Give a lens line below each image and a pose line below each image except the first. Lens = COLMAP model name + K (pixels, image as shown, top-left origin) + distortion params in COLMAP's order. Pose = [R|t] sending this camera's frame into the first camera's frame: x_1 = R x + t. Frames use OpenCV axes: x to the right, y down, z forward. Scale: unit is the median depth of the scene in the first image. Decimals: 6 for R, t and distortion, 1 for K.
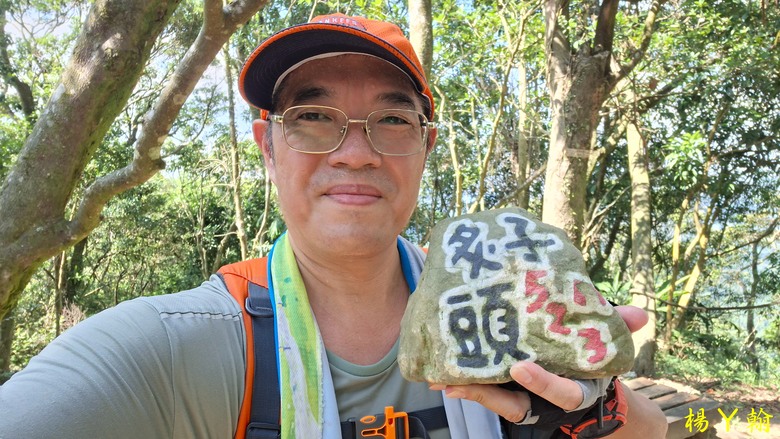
lens RADIAL K [[559.4, 0, 389.6], [0, 559.4, 222.7], [0, 0, 1]] dist [0.039792, 0.000295]
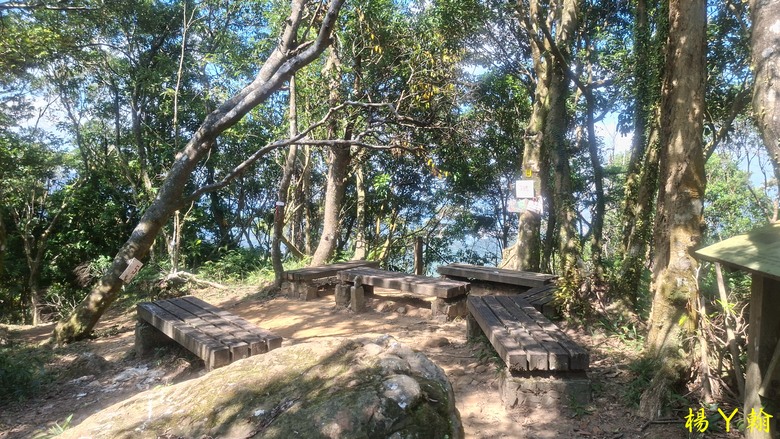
lens RADIAL K [[519.5, 0, 391.1], [0, 519.5, 221.8], [0, 0, 1]] dist [0.007910, 0.000756]
pose [[0.896635, 0.020554, 0.442293, -0.357773], [-0.012926, 0.999711, -0.020255, 0.071274], [-0.442581, 0.012444, 0.896642, -0.897631]]
